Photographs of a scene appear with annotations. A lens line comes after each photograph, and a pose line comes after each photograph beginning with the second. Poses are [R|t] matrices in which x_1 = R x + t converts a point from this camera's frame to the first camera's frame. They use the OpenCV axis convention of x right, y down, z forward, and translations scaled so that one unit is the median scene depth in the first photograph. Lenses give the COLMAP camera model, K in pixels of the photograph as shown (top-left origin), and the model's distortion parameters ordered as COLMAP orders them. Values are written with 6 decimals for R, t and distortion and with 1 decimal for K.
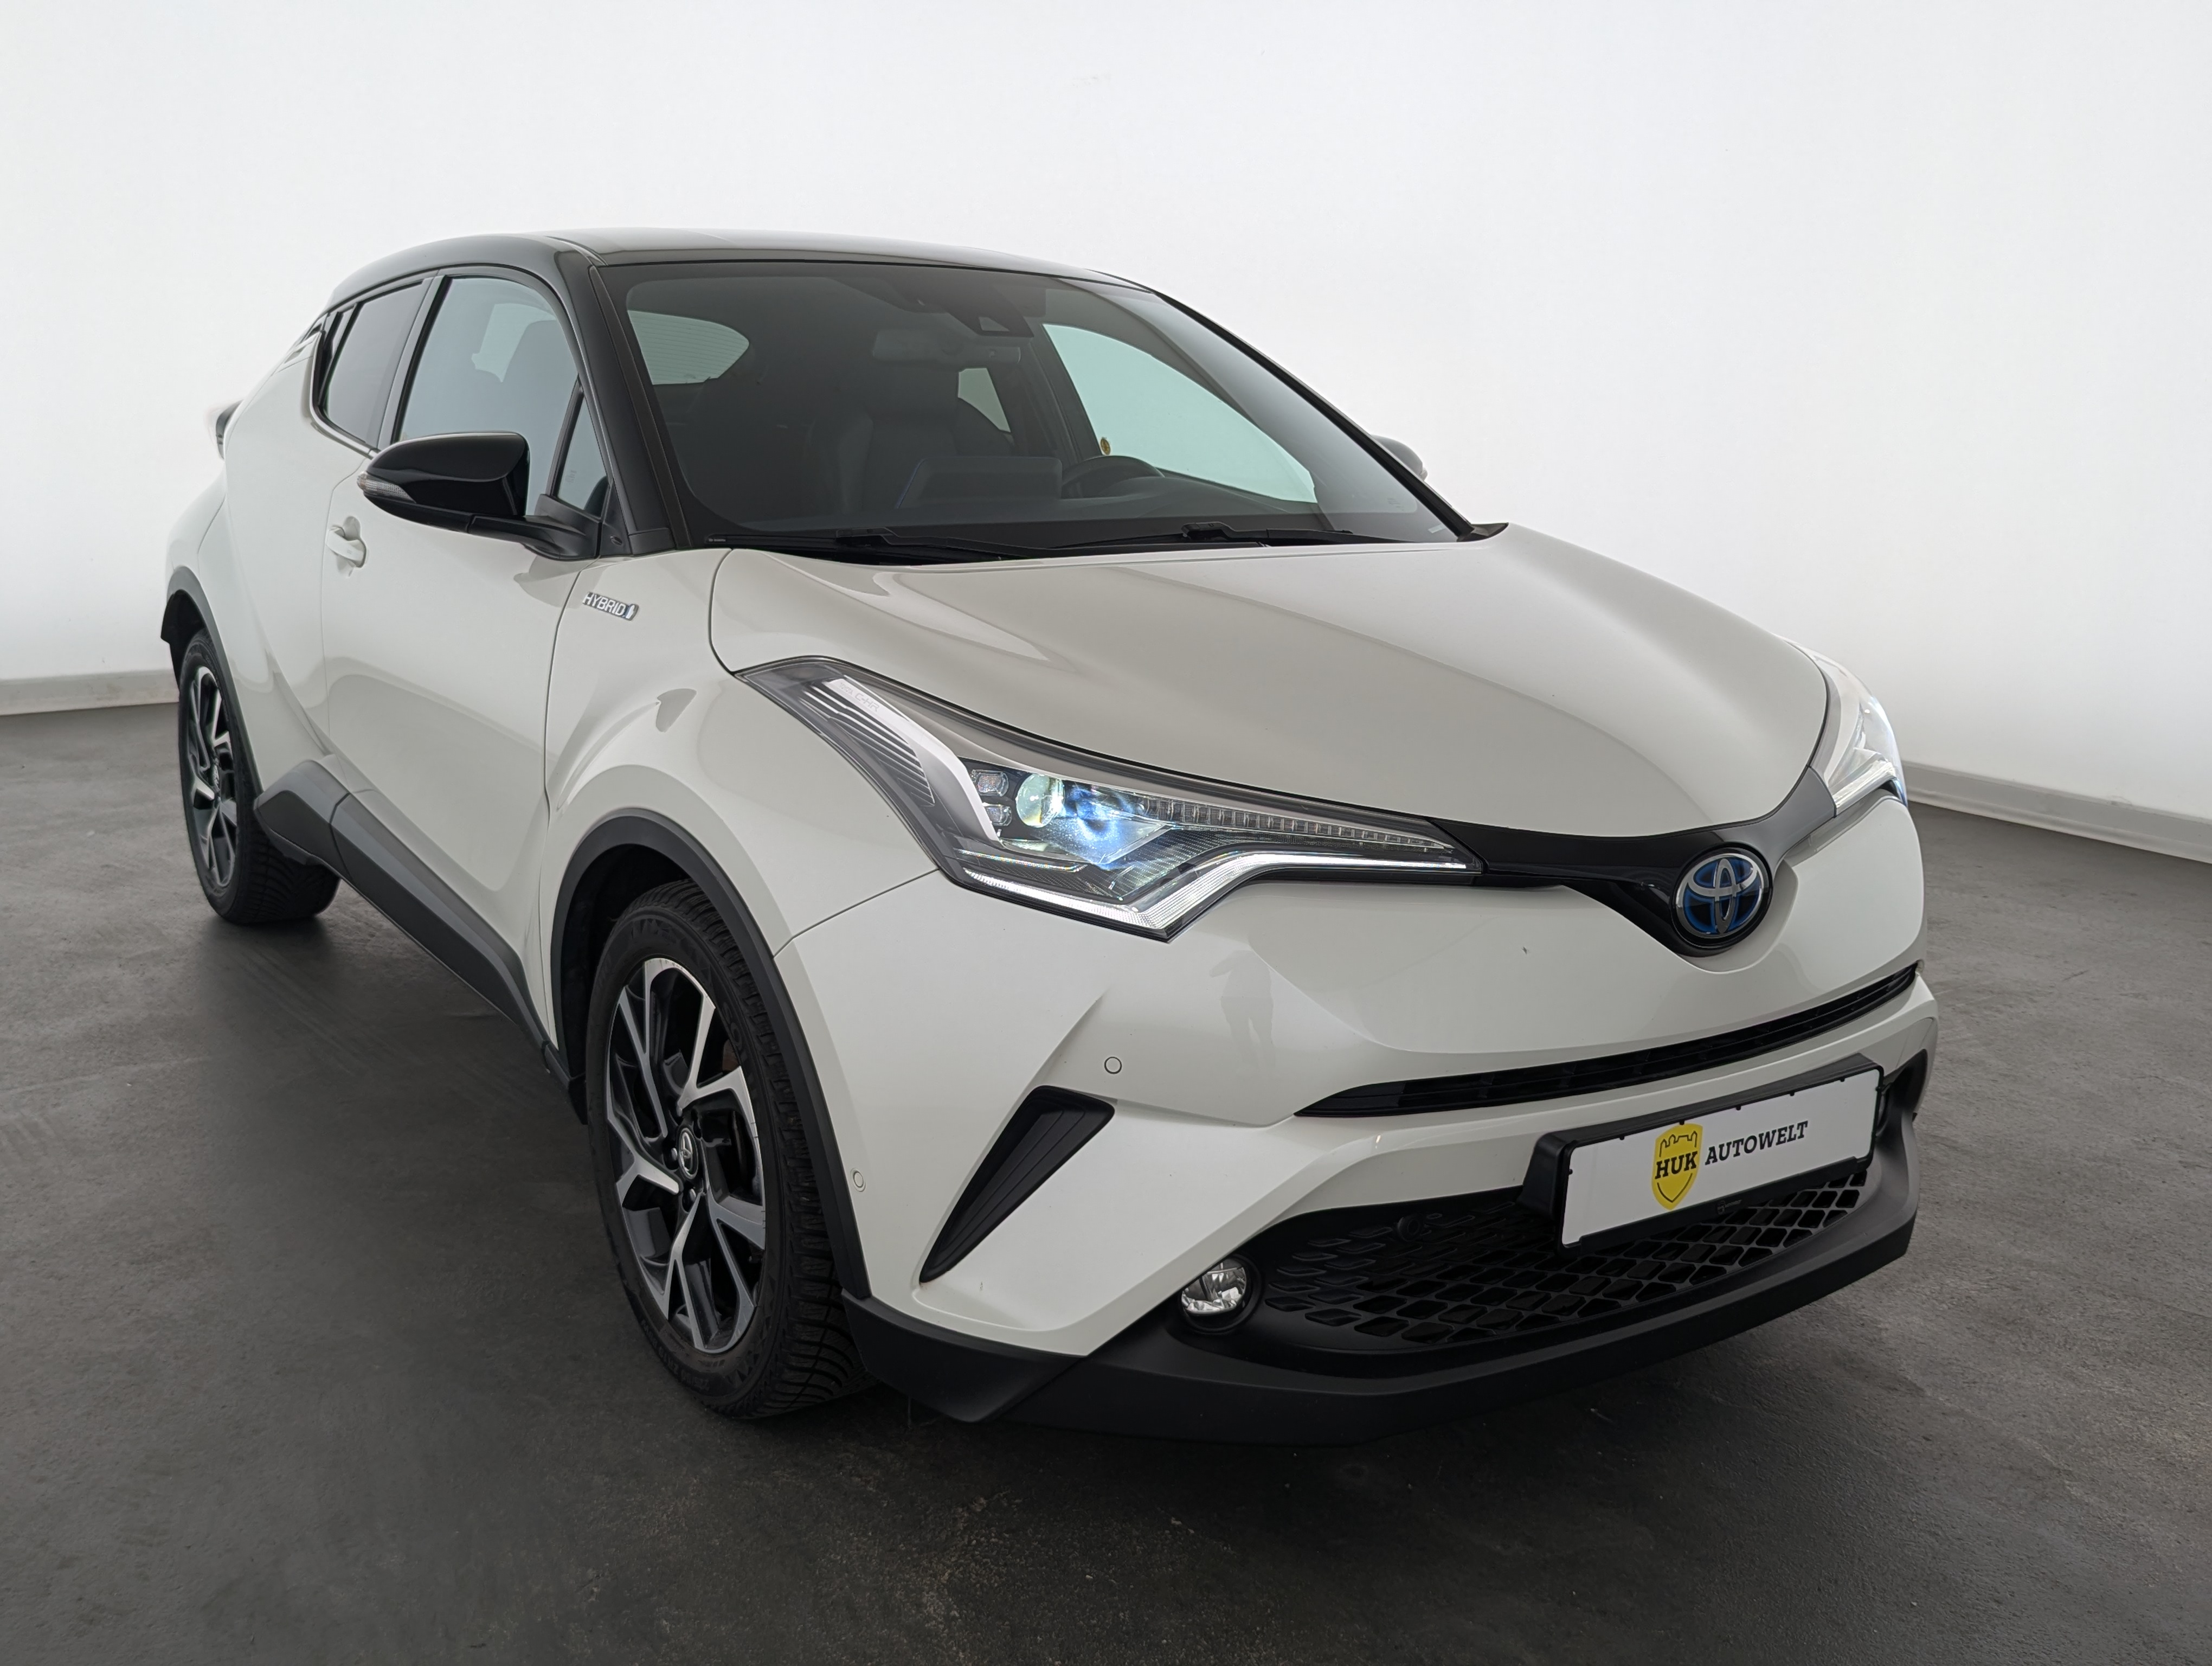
lens RADIAL K [[2146.3, 0, 1043.2], [0, 2146.3, 846.5], [0, 0, 1]] dist [0.044501, 0.000000]
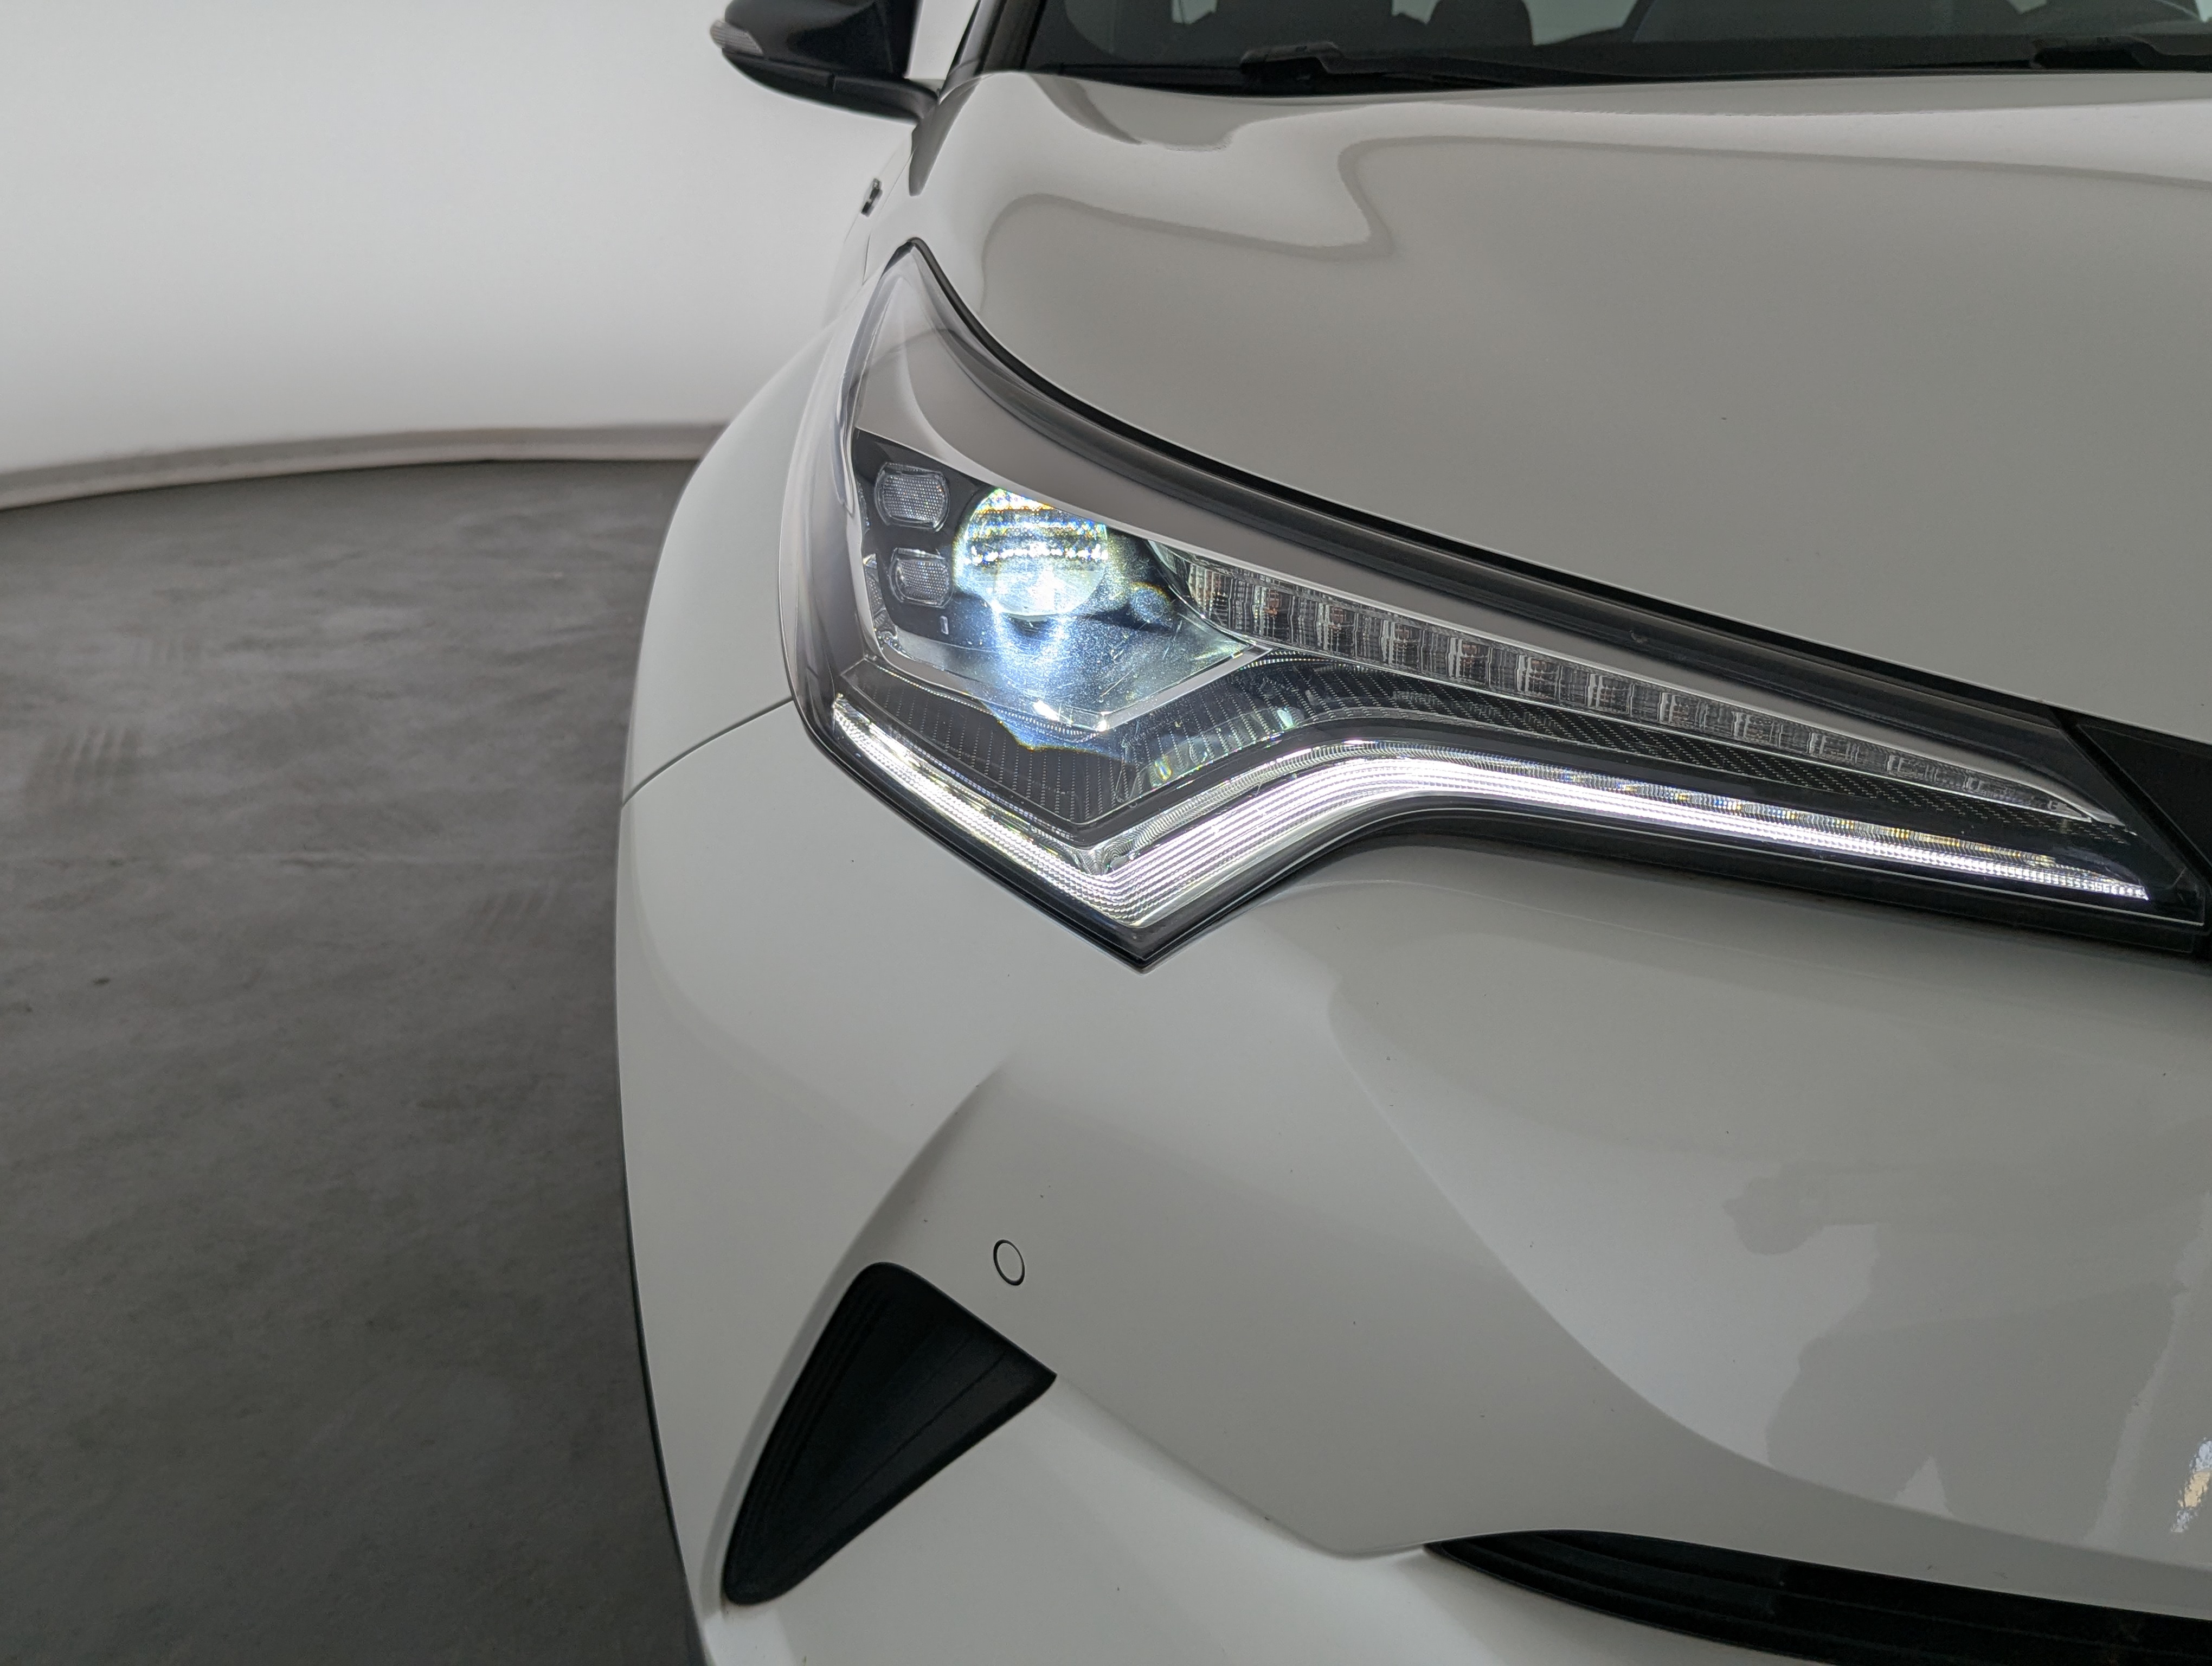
lens RADIAL K [[2146.3, 0, 1090.4], [0, 2146.3, 818.7], [0, 0, 1]] dist [0.044501, 0.000000]
pose [[0.830362, 0.146156, -0.537714, 0.227843], [-0.105136, 0.988750, 0.106396, -0.016657], [0.547216, -0.031814, 0.836387, 0.661795]]
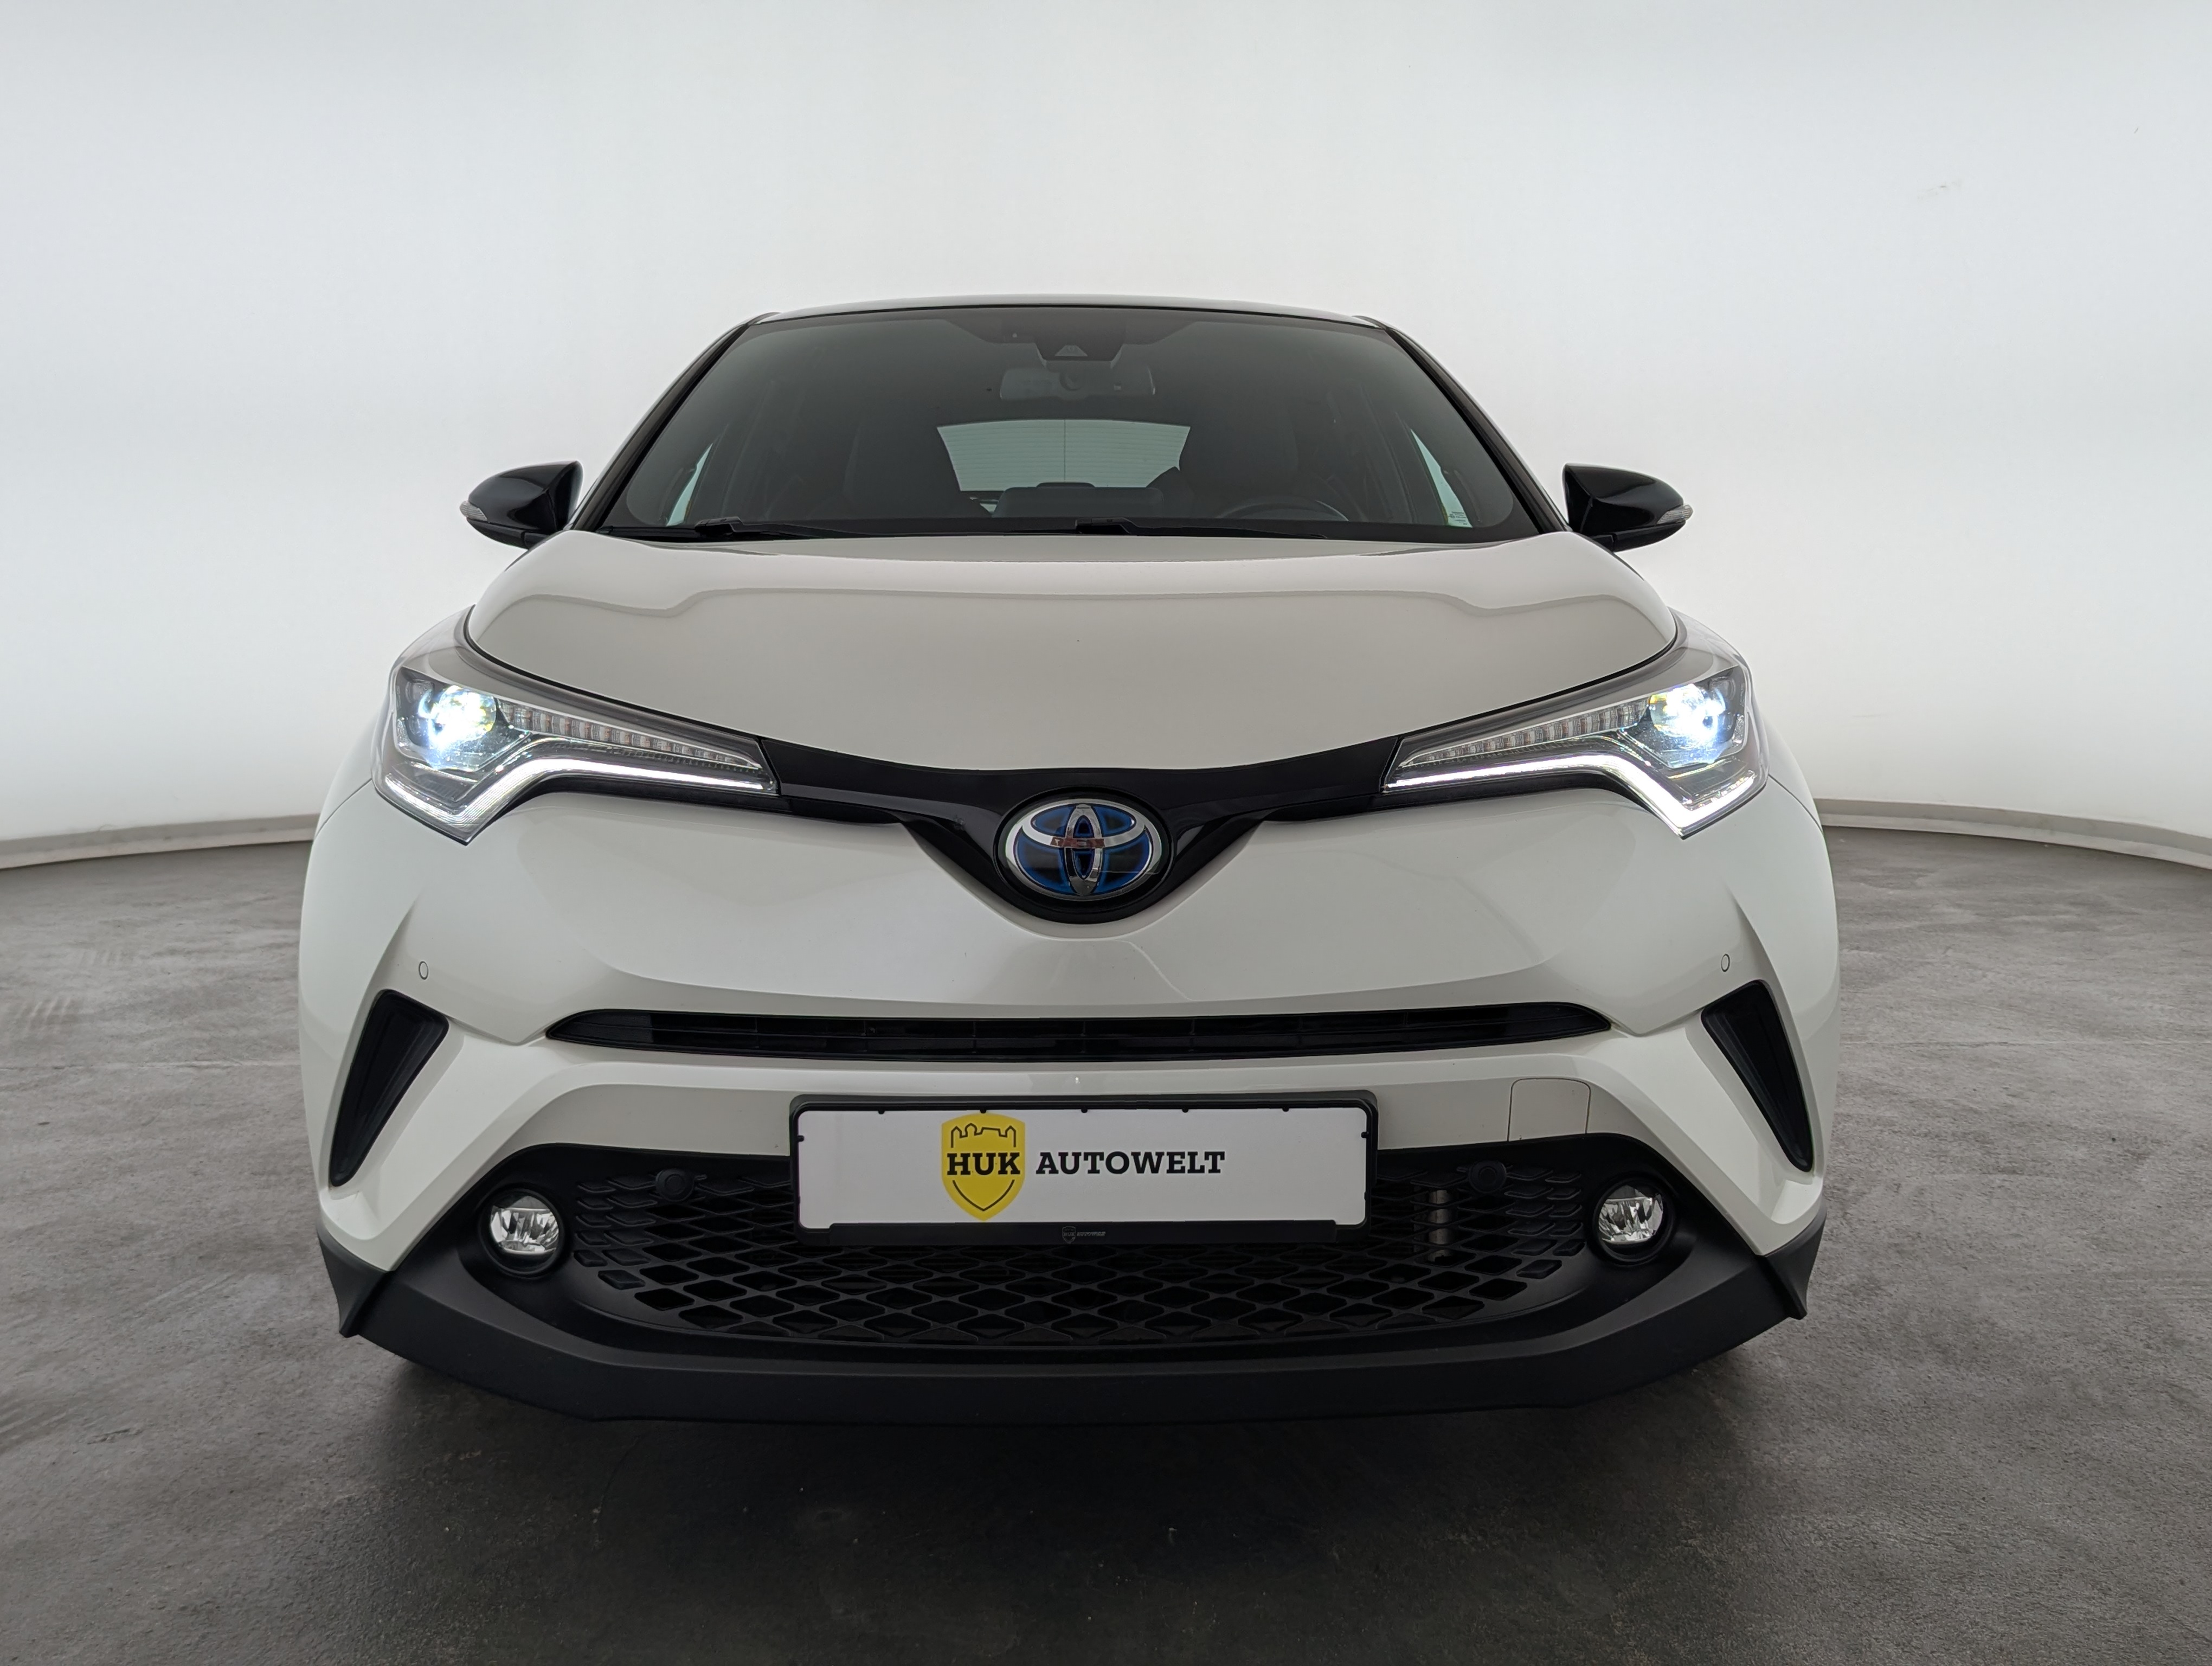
lens RADIAL K [[2146.3, 0, 1095.7], [0, 2146.3, 848.0], [0, 0, 1]] dist [0.044501, 0.000000]
pose [[0.843322, 0.042780, -0.535703, 0.776744], [-0.102531, 0.991324, -0.082242, 0.091654], [0.527537, 0.124283, 0.840392, 0.316549]]
